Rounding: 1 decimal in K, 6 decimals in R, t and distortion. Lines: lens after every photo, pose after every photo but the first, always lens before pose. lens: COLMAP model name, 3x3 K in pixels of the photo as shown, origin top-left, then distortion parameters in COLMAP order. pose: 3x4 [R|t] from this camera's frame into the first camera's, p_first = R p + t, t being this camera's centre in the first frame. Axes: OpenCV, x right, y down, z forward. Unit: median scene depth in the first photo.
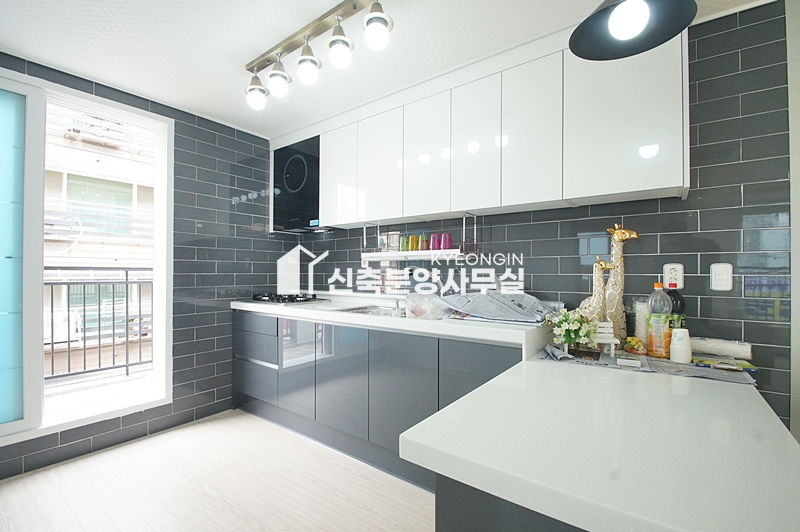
lens RADIAL K [[352.8, 0, 403.7], [0, 352.8, 268.8], [0, 0, 1]] dist [-0.005704, -0.006866]
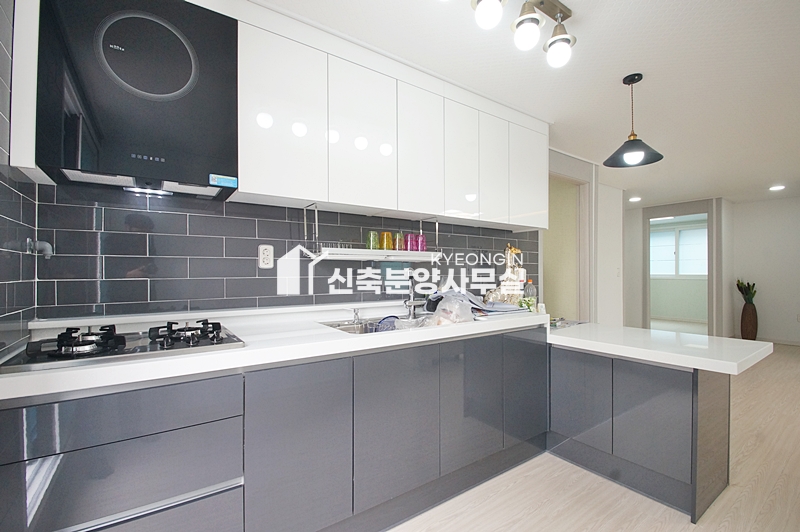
lens RADIAL K [[352.8, 0, 399.2], [0, 352.8, 271.4], [0, 0, 1]] dist [-0.005704, -0.006866]
pose [[0.322998, 0.003532, 0.946393, -0.797329], [-0.003673, 0.999990, -0.002479, 0.002998], [-0.946392, -0.002676, 0.323008, 0.712127]]
